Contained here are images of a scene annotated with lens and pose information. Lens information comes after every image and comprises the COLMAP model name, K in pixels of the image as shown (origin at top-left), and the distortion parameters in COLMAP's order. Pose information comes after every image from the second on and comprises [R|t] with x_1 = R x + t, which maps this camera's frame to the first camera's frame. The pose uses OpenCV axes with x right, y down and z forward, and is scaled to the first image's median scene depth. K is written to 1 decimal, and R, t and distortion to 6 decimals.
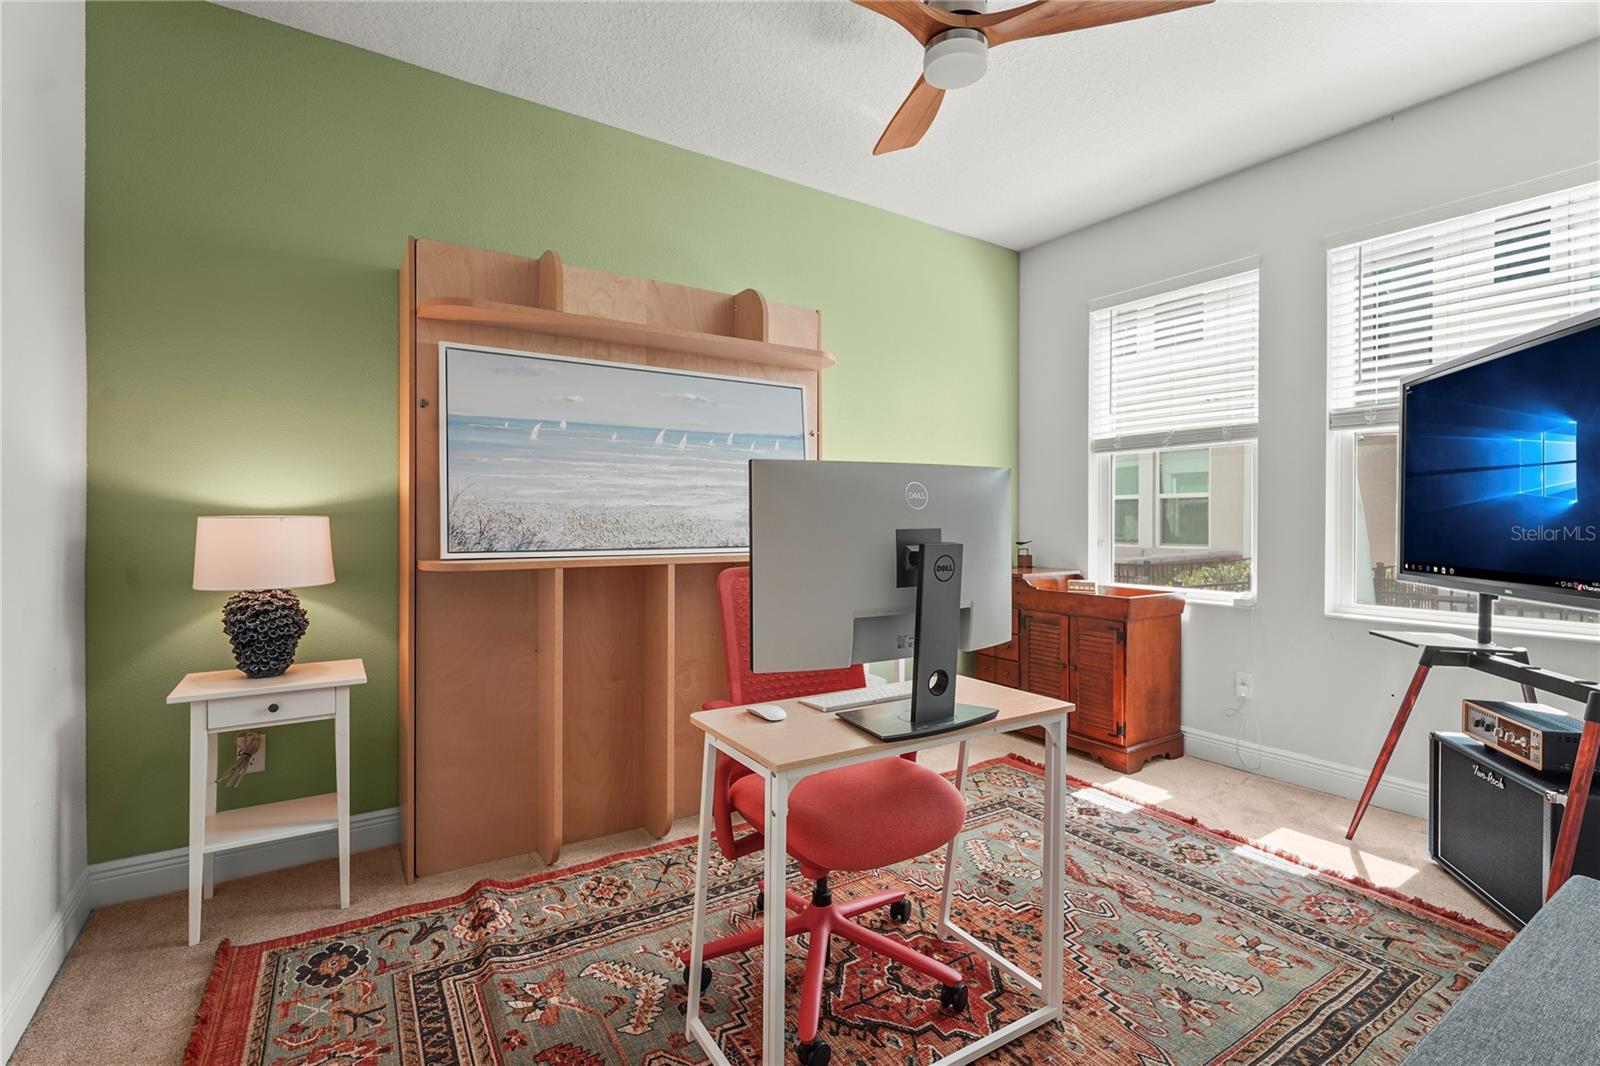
lens RADIAL K [[738.4, 0, 798.7], [0, 738.4, 519.0], [0, 0, 1]] dist [0.000263, 0.000120]
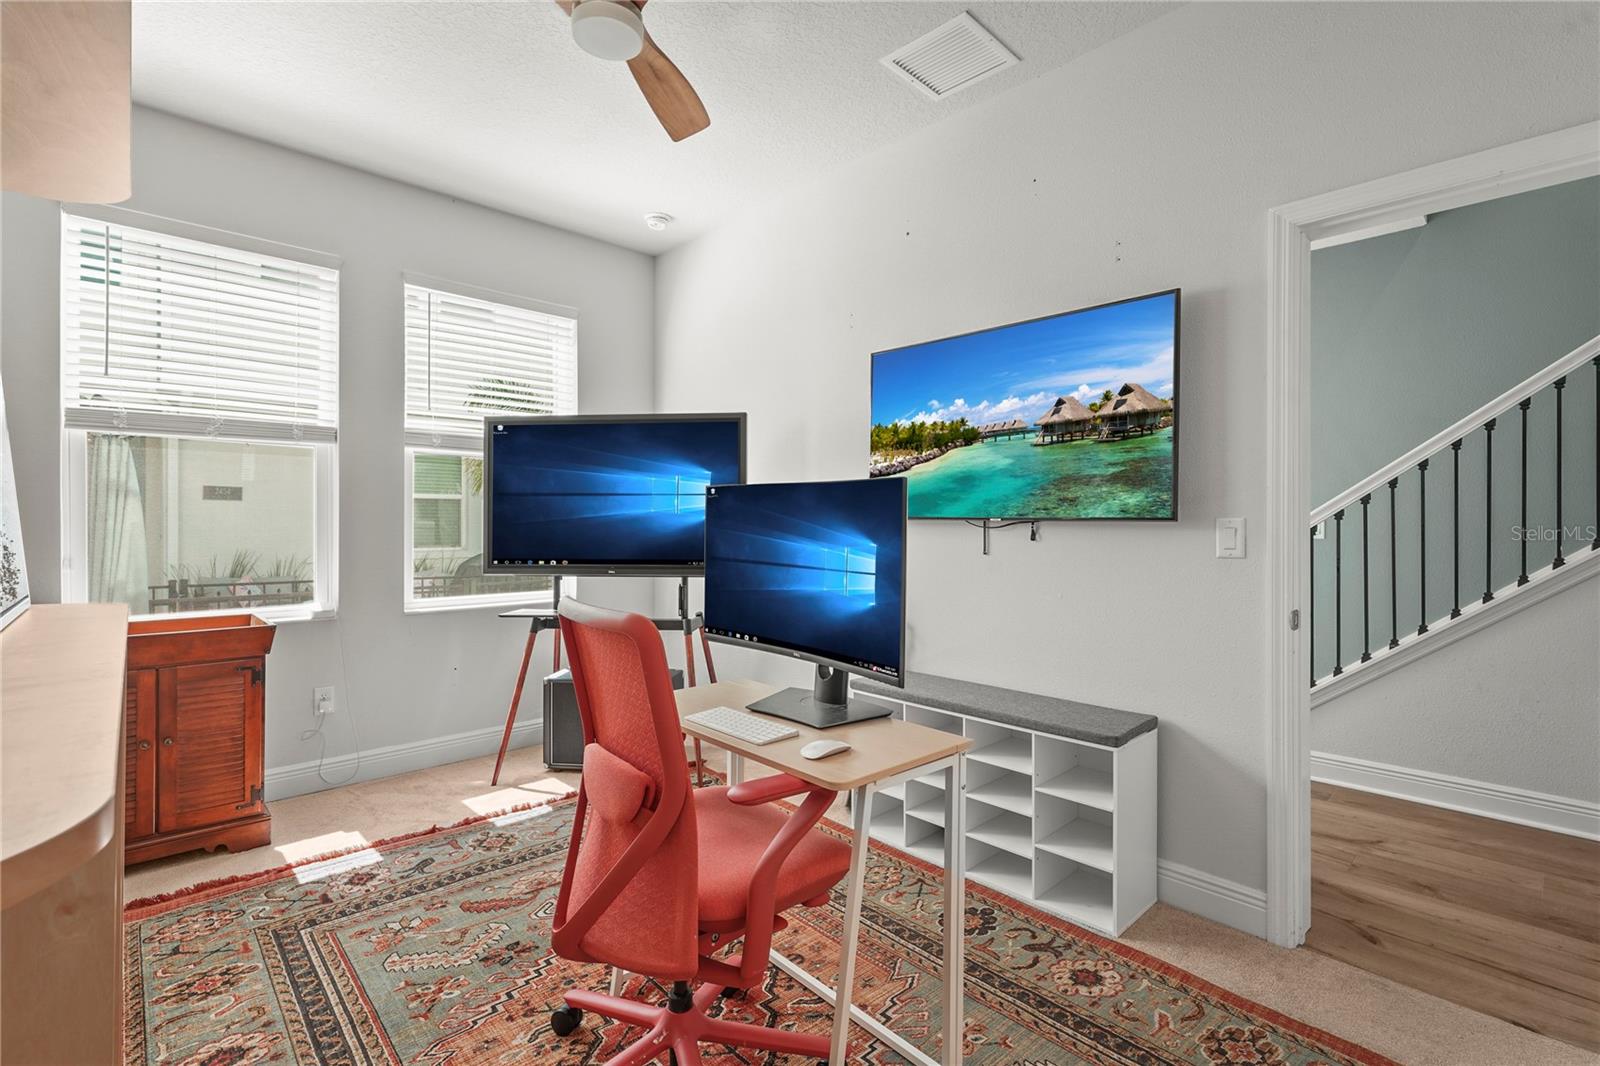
lens RADIAL K [[731.6, 0, 799.7], [0, 731.6, 523.8], [0, 0, 1]] dist [-0.001089, -0.000286]
pose [[-0.171141, -0.004374, 0.985237, -0.532197], [-0.000604, 0.999990, 0.004335, -0.009145], [-0.985246, 0.000147, -0.171142, 0.689528]]
